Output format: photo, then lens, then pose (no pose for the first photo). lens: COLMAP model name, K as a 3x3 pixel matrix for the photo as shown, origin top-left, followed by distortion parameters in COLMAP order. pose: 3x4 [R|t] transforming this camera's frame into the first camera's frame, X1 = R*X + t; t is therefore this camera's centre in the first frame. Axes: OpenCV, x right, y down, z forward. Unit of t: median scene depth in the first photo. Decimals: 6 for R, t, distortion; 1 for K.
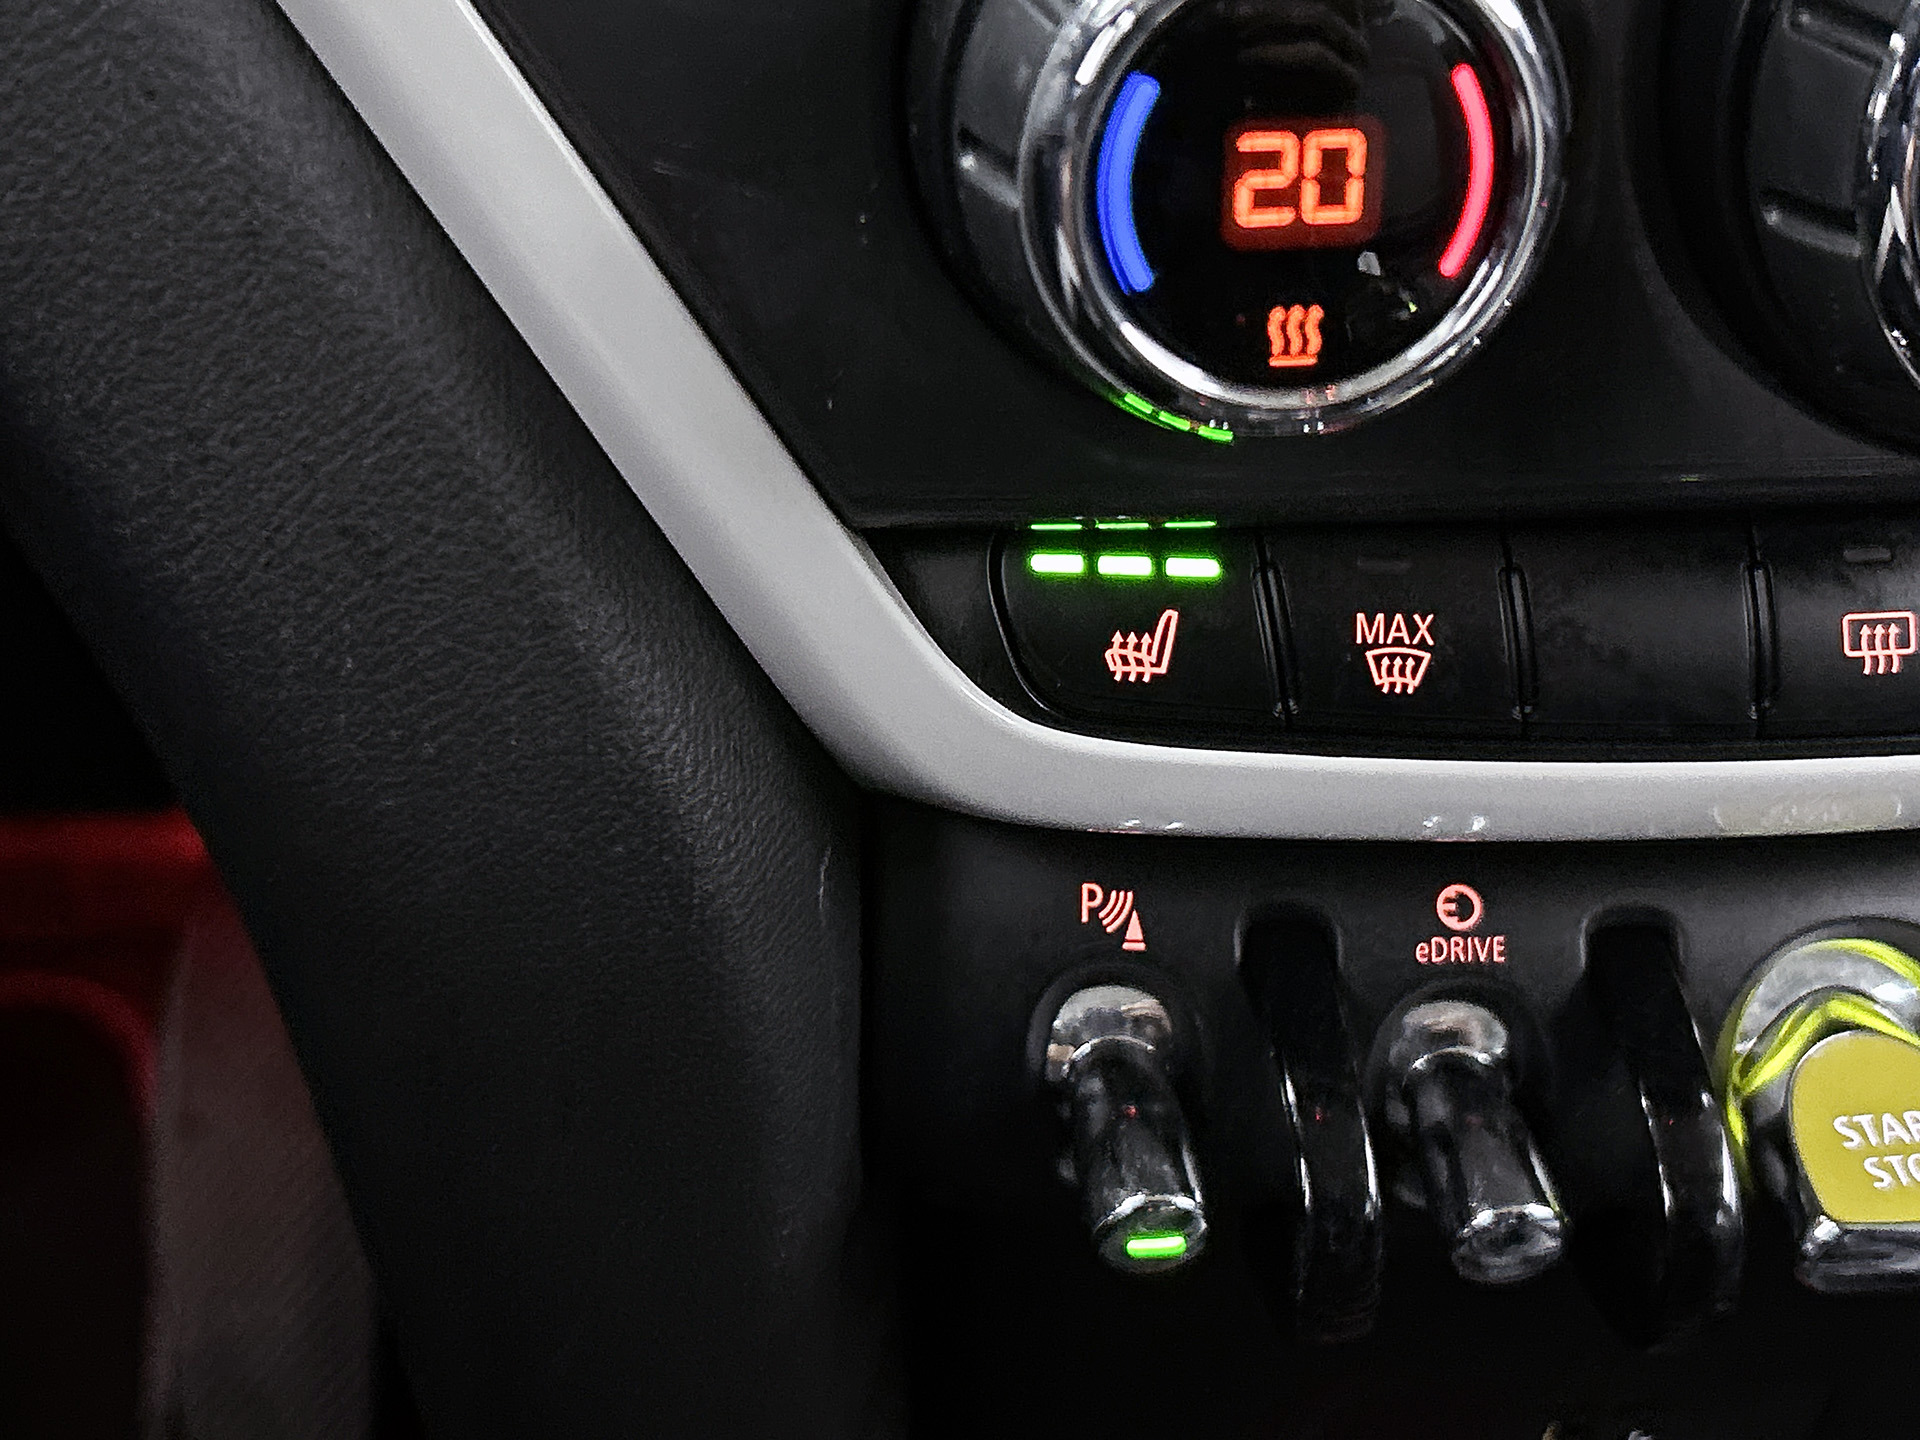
lens RADIAL K [[2885.9, 0, 960.0], [0, 2885.9, 720.0], [0, 0, 1]] dist [0.294811, -1.601229]
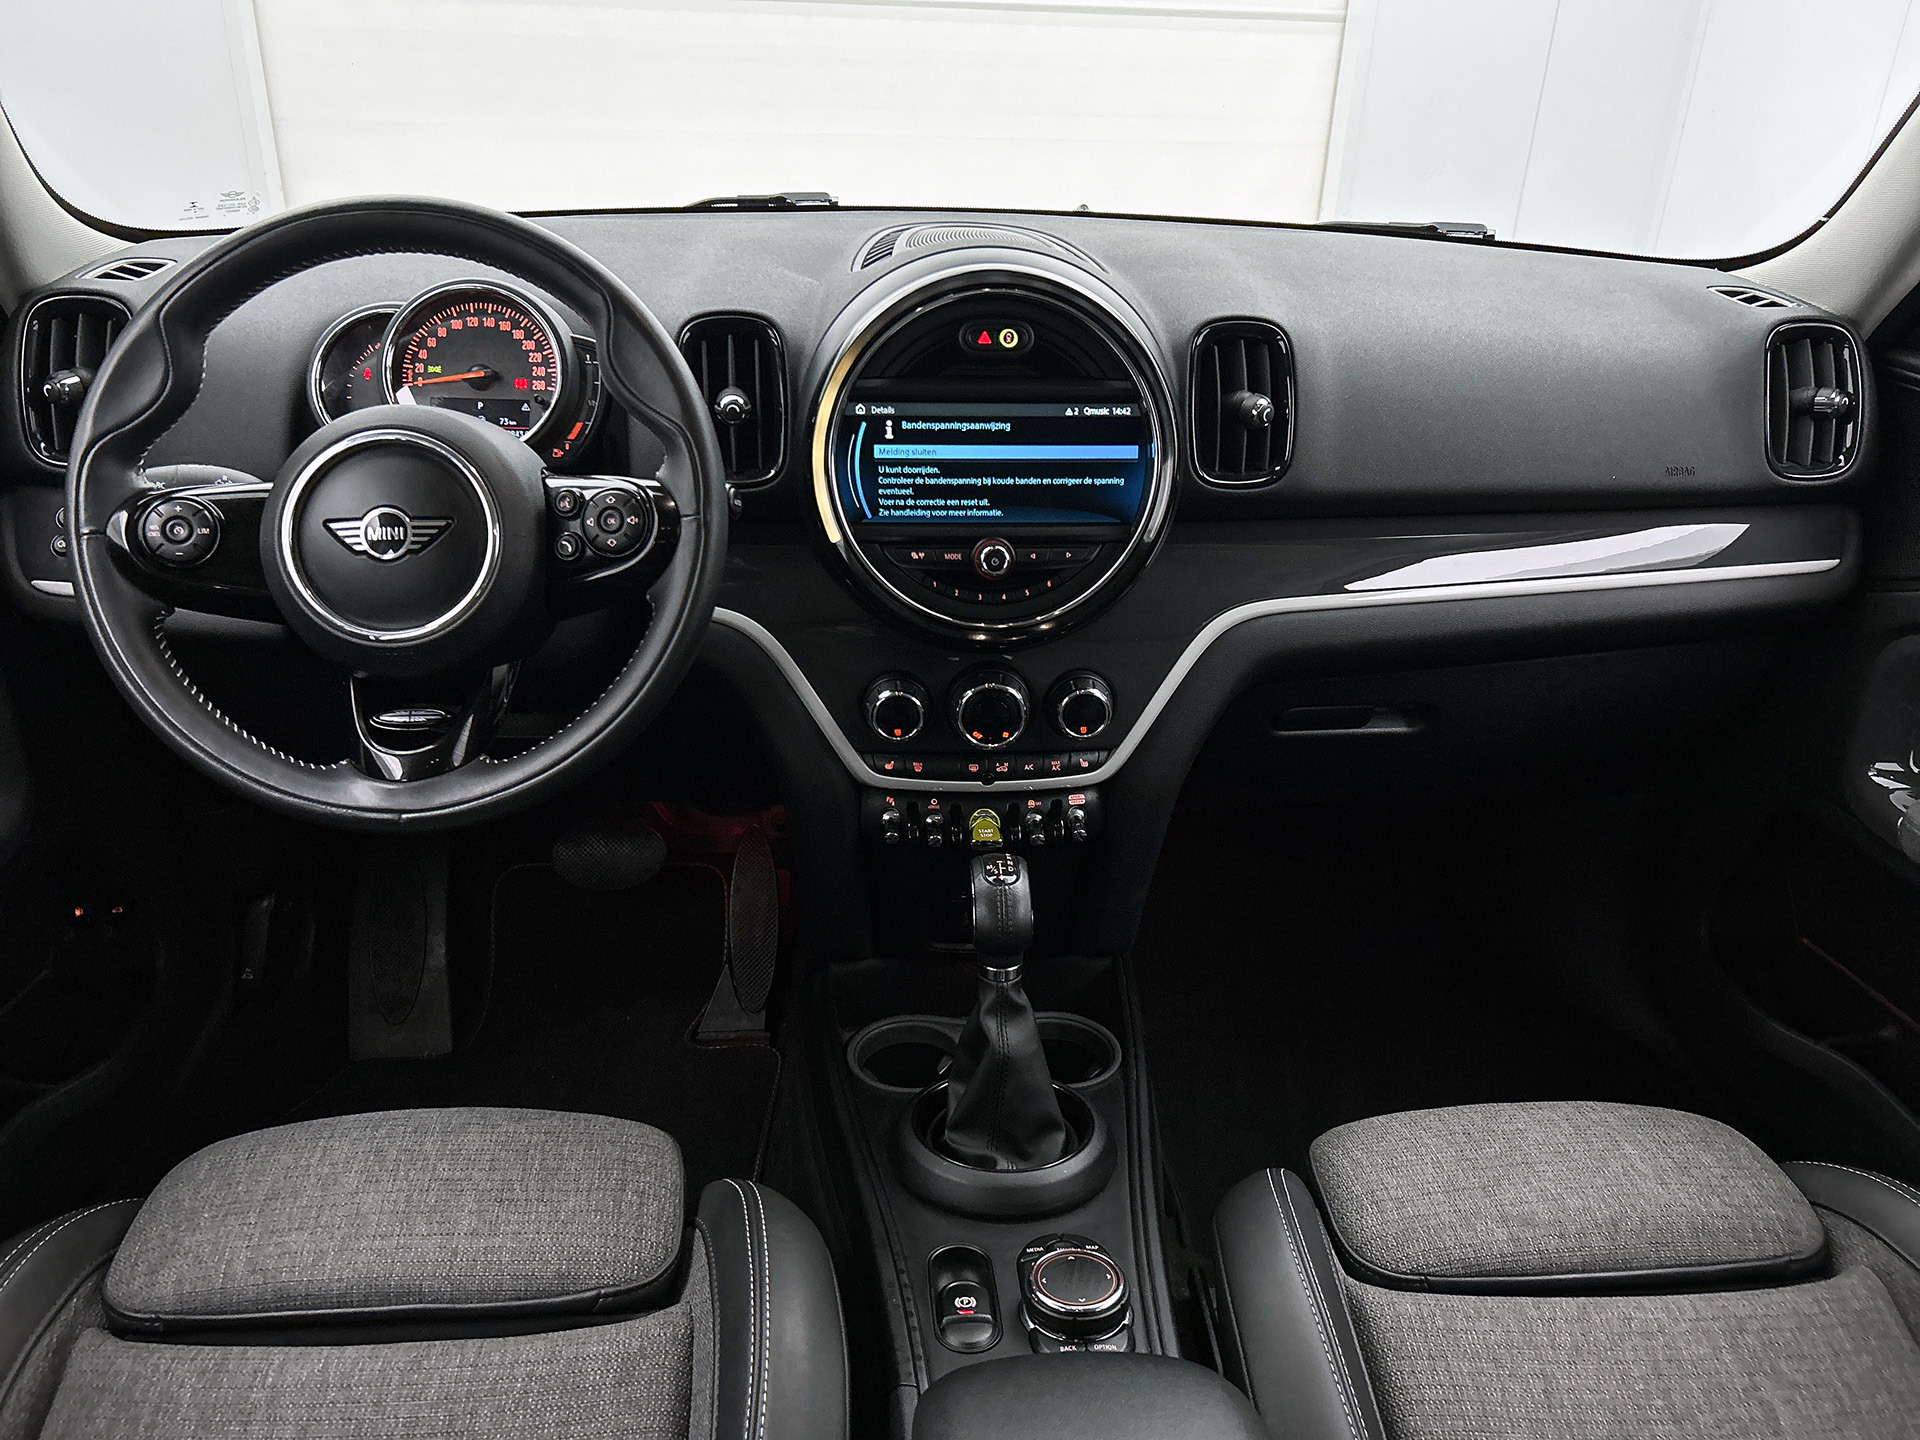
lens RADIAL K [[1436.3, 0, 960.0], [0, 1436.3, 720.0], [0, 0, 1]] dist [0.008710, 0.005540]
pose [[0.997419, 0.039796, -0.059757, 0.499162], [-0.045775, 0.993702, -0.102279, 0.256158], [0.055310, 0.104751, 0.992959, -3.093396]]
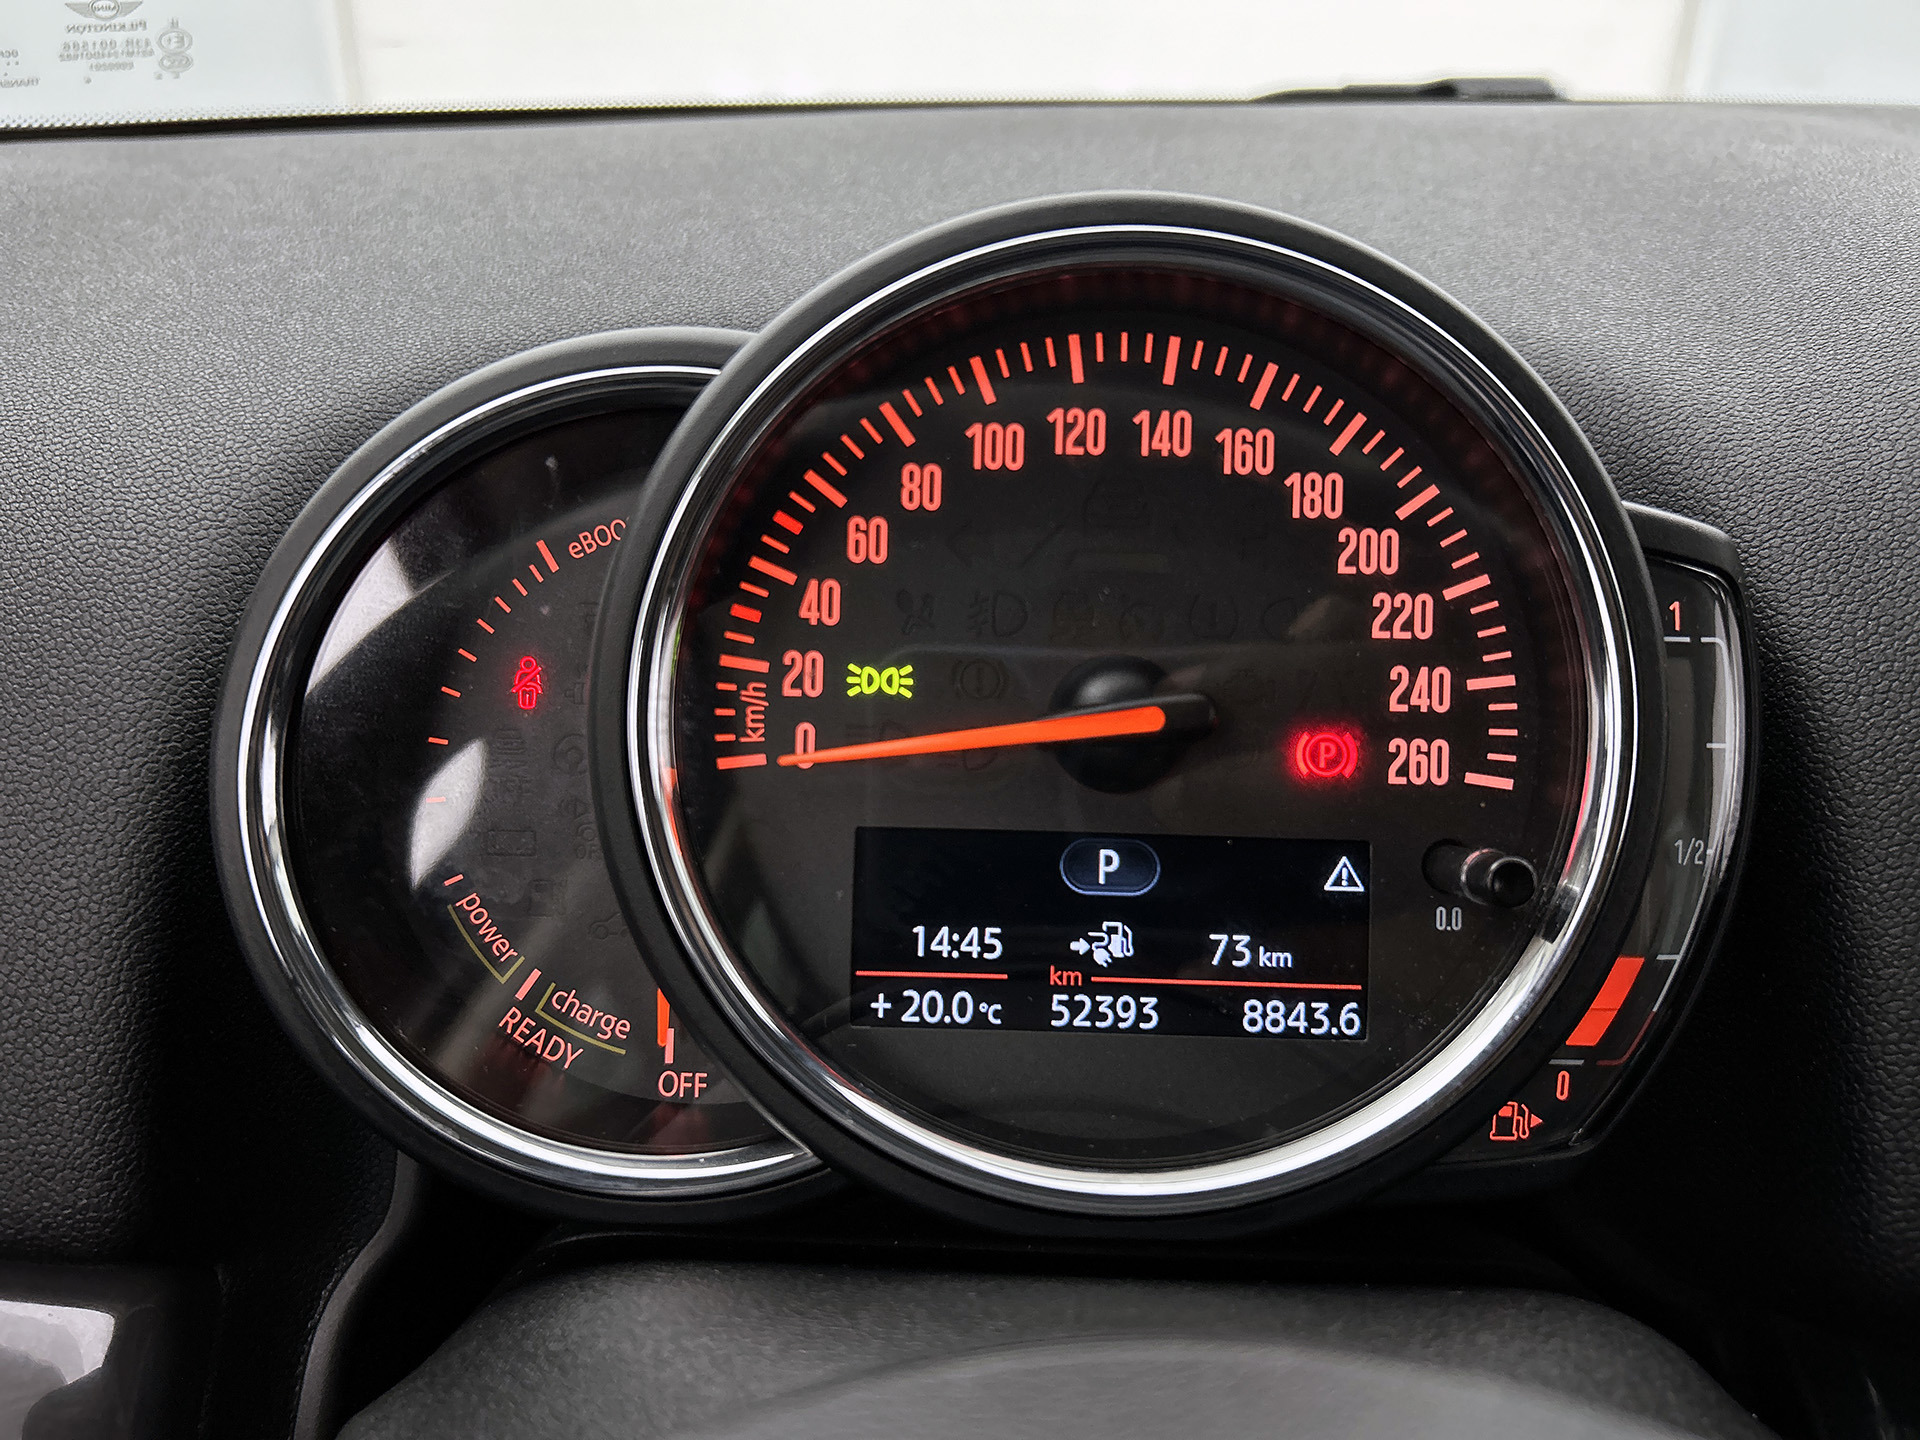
lens RADIAL K [[1442.8, 0, 957.3], [0, 1442.8, 734.5], [0, 0, 1]] dist [0.077049, -0.090741]
pose [[0.992576, 0.046317, -0.112464, -1.037352], [-0.059652, 0.991189, -0.118262, -0.886895], [0.105995, 0.124093, 0.986593, -0.184528]]
